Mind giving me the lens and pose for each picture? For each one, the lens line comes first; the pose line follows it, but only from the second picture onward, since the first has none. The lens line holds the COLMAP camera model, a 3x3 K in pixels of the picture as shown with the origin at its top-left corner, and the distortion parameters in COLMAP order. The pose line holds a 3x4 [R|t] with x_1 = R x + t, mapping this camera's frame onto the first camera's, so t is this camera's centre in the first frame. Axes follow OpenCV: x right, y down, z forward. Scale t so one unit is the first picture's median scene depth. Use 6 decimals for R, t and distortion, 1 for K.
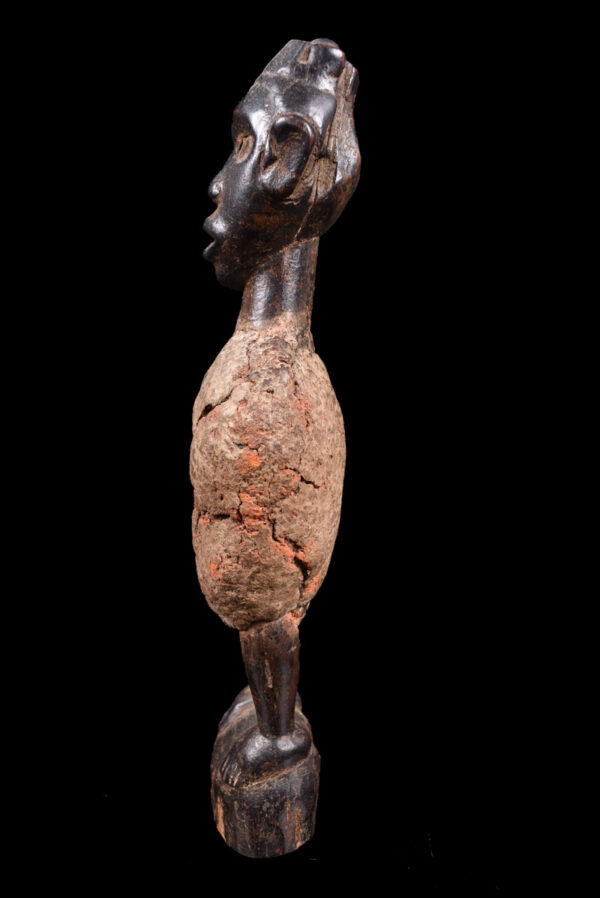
lens RADIAL K [[694.4, 0, 301.8], [0, 694.4, 448.5], [0, 0, 1]] dist [-0.096462, 0.010174]
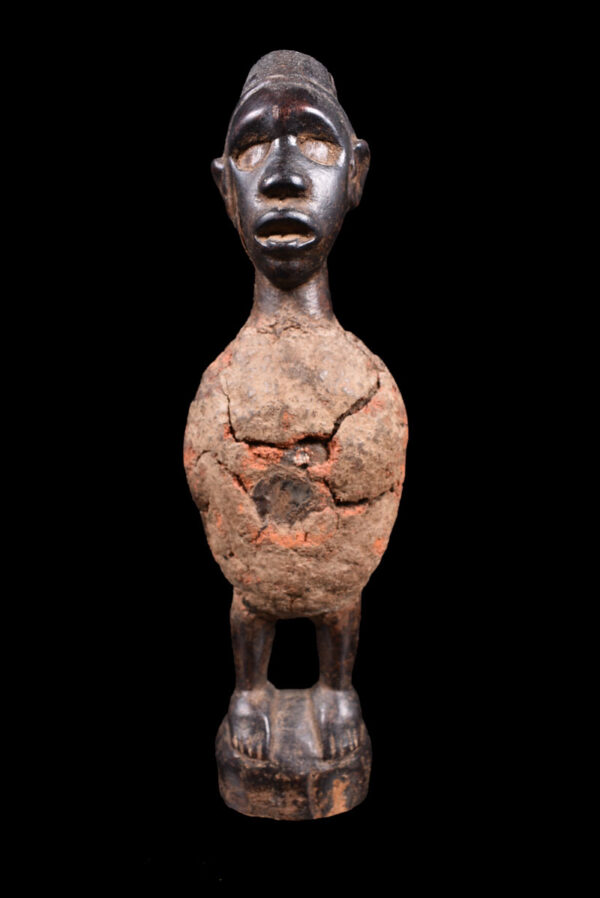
lens RADIAL K [[694.4, 0, 297.4], [0, 694.4, 448.4], [0, 0, 1]] dist [-0.096462, 0.010174]
pose [[0.110341, -0.195830, 0.974410, -1.223189], [0.169923, 0.969679, 0.175637, -0.195956], [-0.979261, 0.146195, 0.140271, 0.985187]]
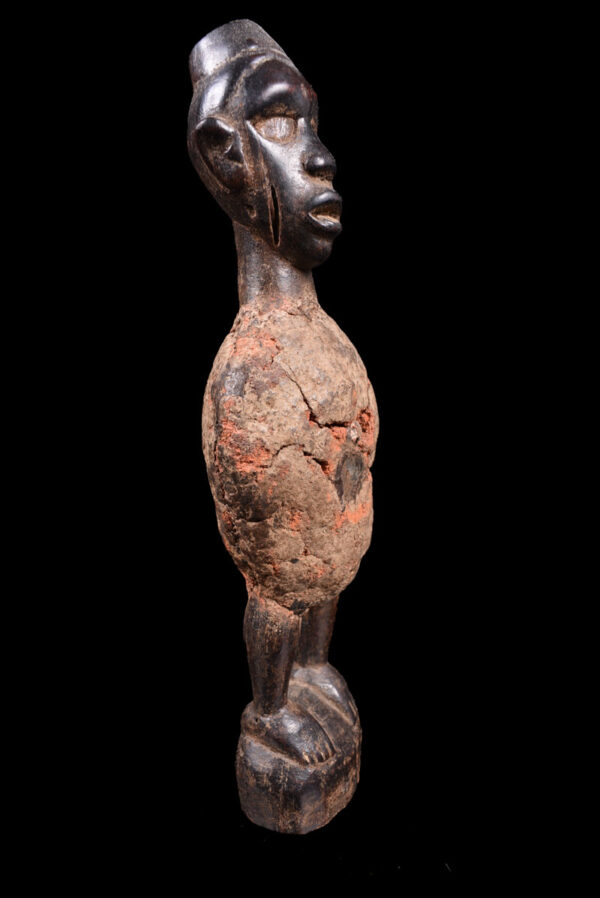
lens RADIAL K [[694.4, 0, 302.3], [0, 694.4, 445.4], [0, 0, 1]] dist [-0.096462, 0.010174]
pose [[-0.834442, -0.080021, 0.545255, -0.712653], [0.113614, 0.943169, 0.312289, -0.332980], [-0.539257, 0.322536, -0.777928, 2.063984]]
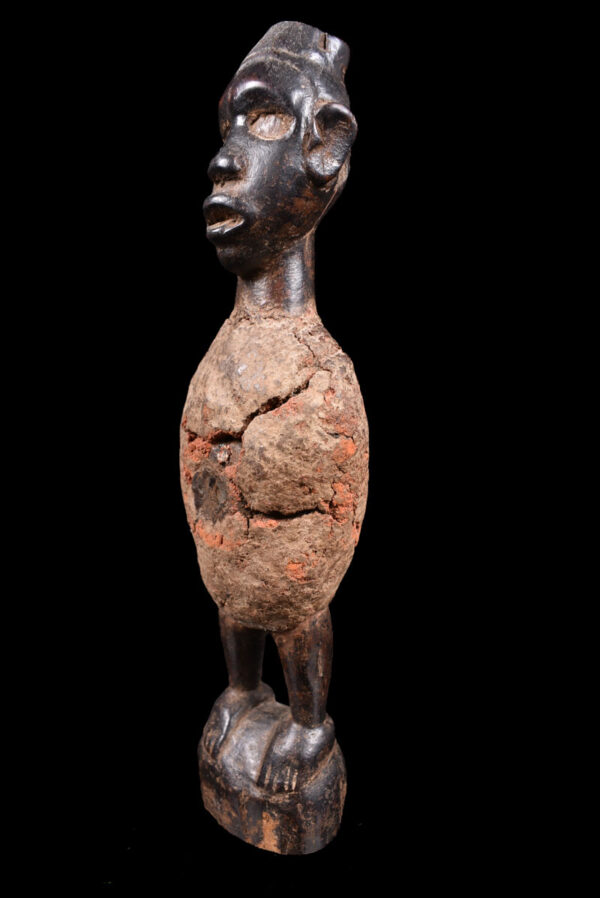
lens RADIAL K [[694.4, 0, 301.5], [0, 694.4, 449.3], [0, 0, 1]] dist [-0.096462, 0.010174]
pose [[0.760971, -0.126939, 0.636246, -0.731541], [0.113757, 0.991586, 0.061776, -0.049014], [-0.638735, 0.025367, 0.769009, 0.265645]]
